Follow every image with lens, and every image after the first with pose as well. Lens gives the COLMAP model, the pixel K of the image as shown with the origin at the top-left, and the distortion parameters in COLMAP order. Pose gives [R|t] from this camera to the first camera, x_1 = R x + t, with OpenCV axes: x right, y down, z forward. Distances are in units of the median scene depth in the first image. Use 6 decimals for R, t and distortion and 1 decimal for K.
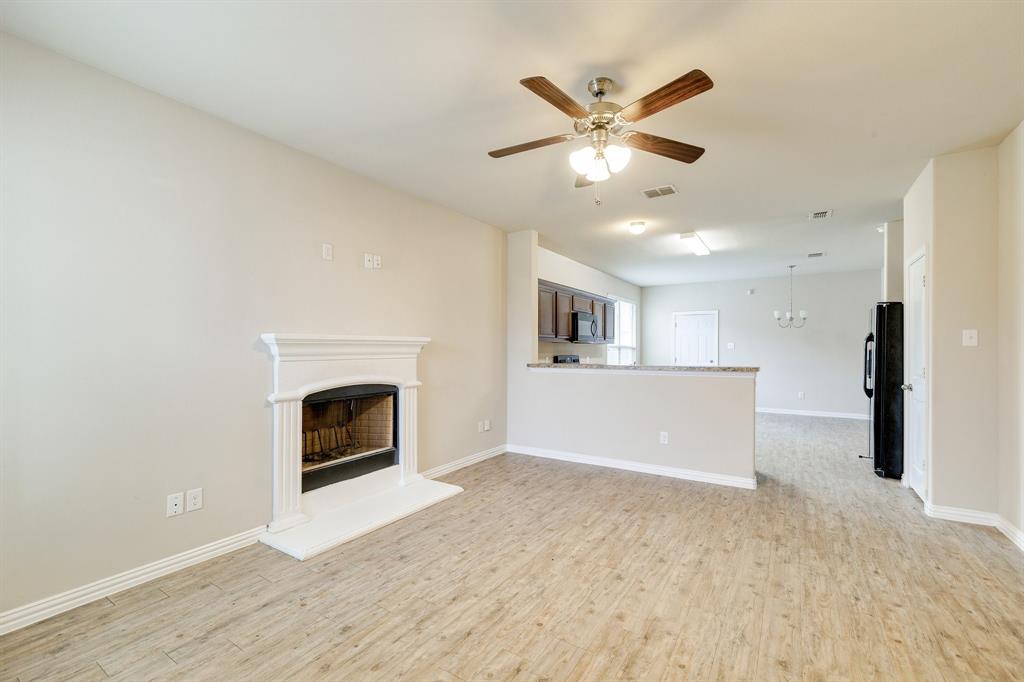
lens RADIAL K [[439.3, 0, 512.4], [0, 439.3, 348.5], [0, 0, 1]] dist [0.000828, -0.000310]
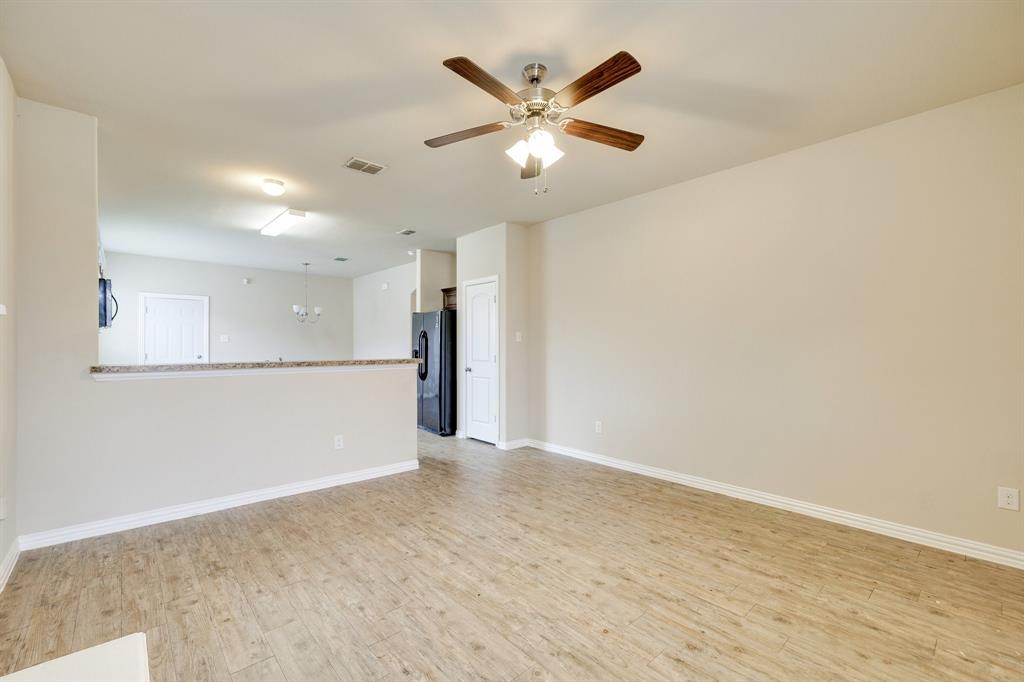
lens RADIAL K [[439.3, 0, 511.1], [0, 439.3, 338.6], [0, 0, 1]] dist [0.000828, -0.000310]
pose [[0.260335, 0.013667, 0.965422, -0.489549], [-0.003978, 0.999907, -0.013082, 0.006863], [-0.965510, -0.000434, 0.260365, 0.510887]]
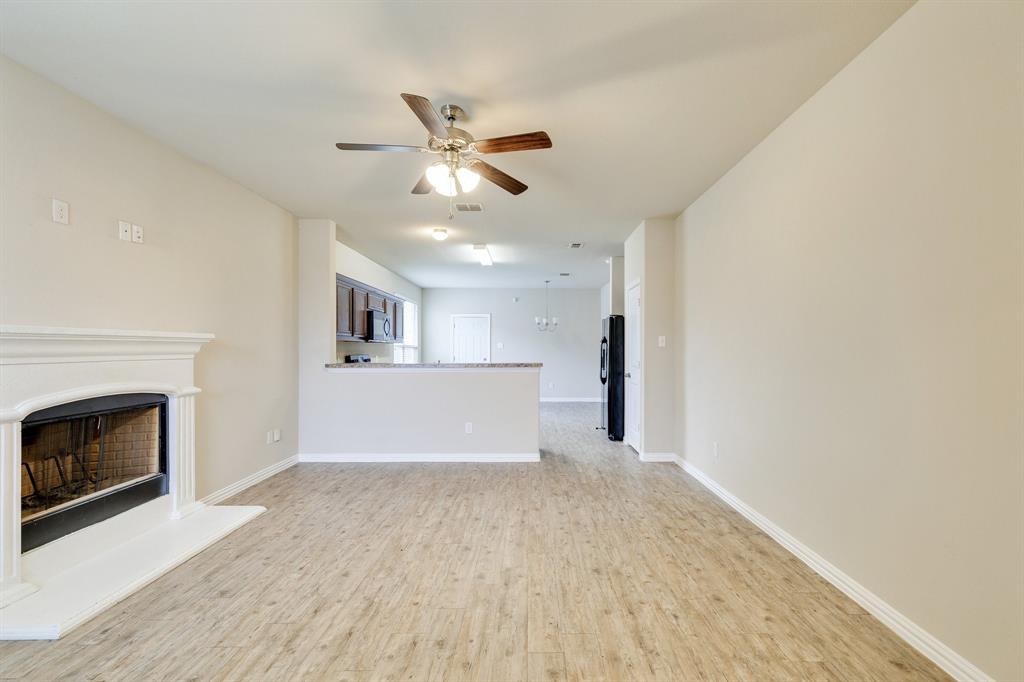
lens RADIAL K [[439.3, 0, 537.5], [0, 439.3, 351.7], [0, 0, 1]] dist [0.000828, -0.000310]
pose [[0.830219, -0.002753, 0.557431, -0.155408], [-0.002111, 0.999965, 0.008083, -0.000125], [-0.557434, -0.007888, 0.830184, -0.030554]]
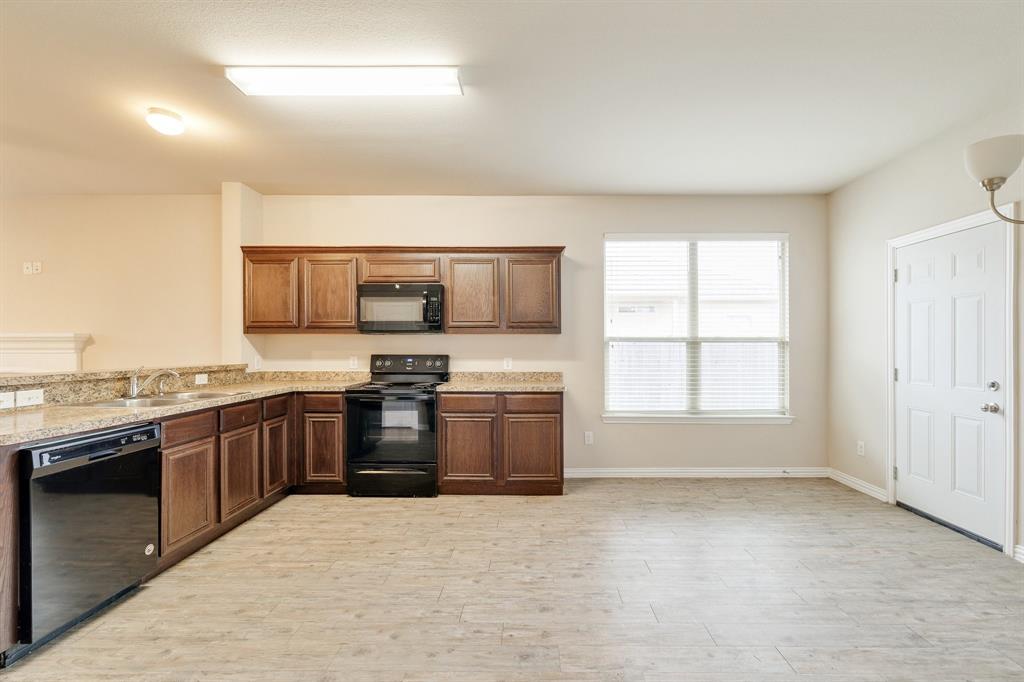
lens RADIAL K [[439.3, 0, 527.4], [0, 439.3, 352.4], [0, 0, 1]] dist [0.000828, -0.000310]
pose [[0.532840, 0.008738, -0.846171, 1.316531], [0.000773, 0.999941, 0.010813, 0.009884], [0.846216, -0.006415, 0.532802, 1.450377]]
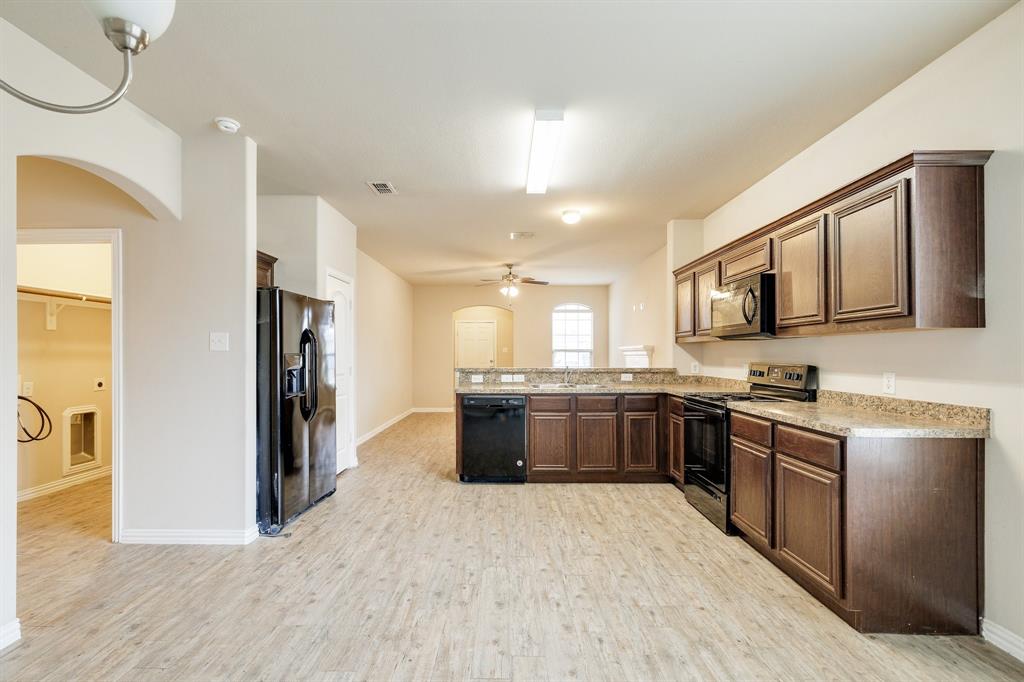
lens RADIAL K [[439.3, 0, 502.3], [0, 439.3, 357.0], [0, 0, 1]] dist [0.000828, -0.000310]
pose [[-0.848263, 0.004891, -0.529553, 1.169360], [0.002582, 0.999984, 0.005099, 0.007792], [0.529569, 0.002958, -0.848262, 2.249711]]
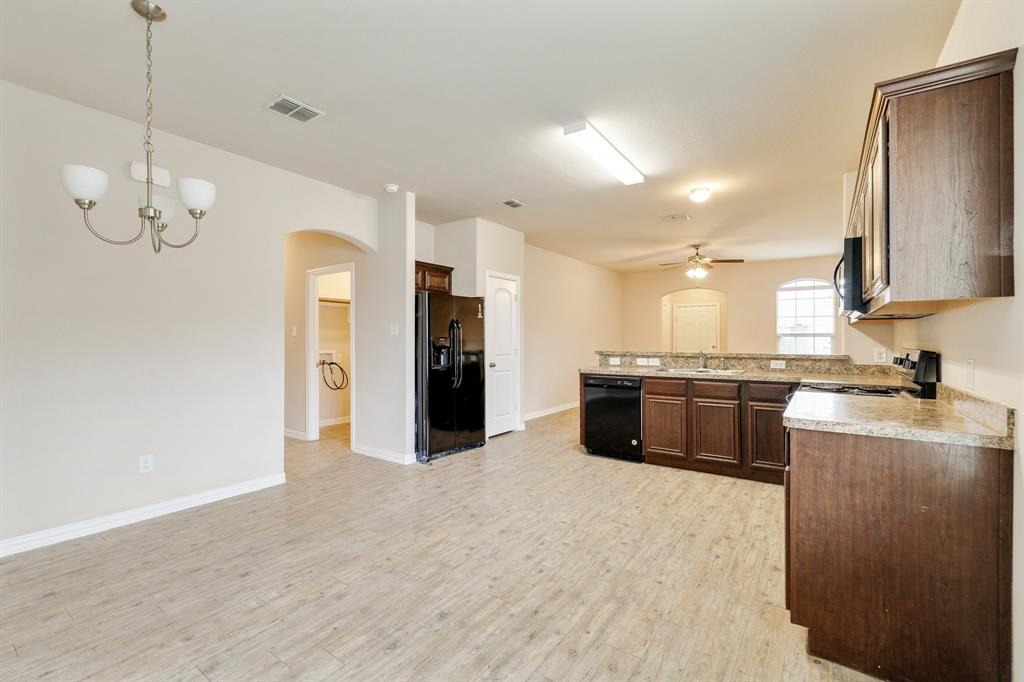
lens RADIAL K [[439.3, 0, 512.9], [0, 439.3, 342.4], [0, 0, 1]] dist [0.000828, -0.000310]
pose [[-0.999449, -0.001162, 0.033163, 0.826298], [-0.001058, 0.999994, 0.003151, 0.015557], [-0.033167, 0.003114, -0.999445, 2.495596]]
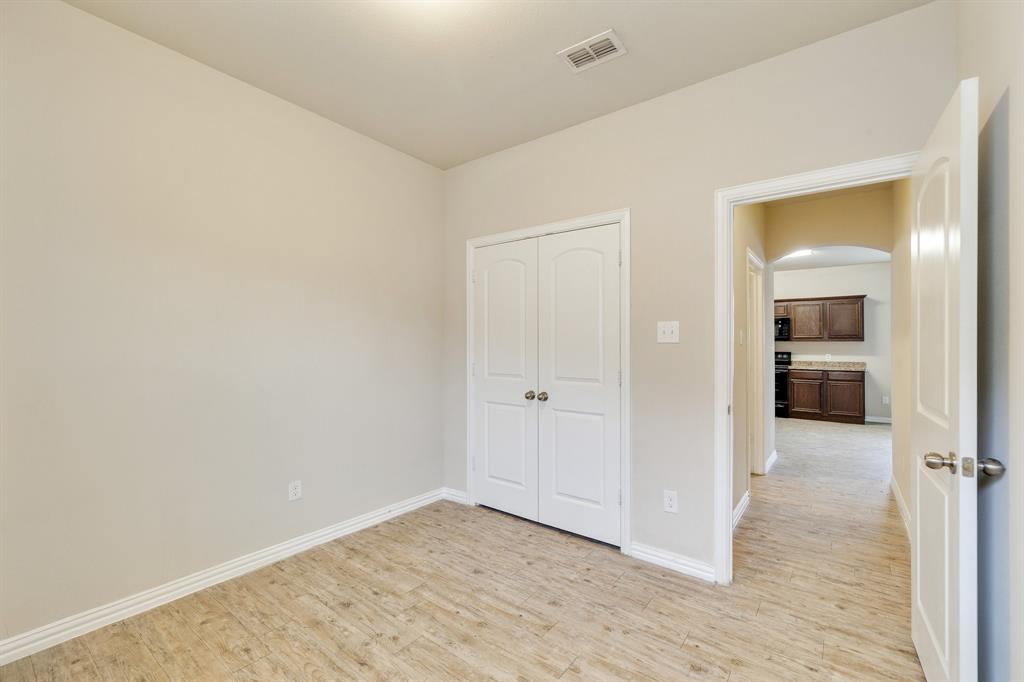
lens RADIAL K [[439.3, 0, 509.4], [0, 439.3, 342.9], [0, 0, 1]] dist [0.000828, -0.000310]
pose [[-0.075170, -0.006831, -0.997147, 2.533333], [-0.002898, 0.999974, -0.006632, 0.002423], [0.997167, 0.002391, -0.075188, 0.654493]]
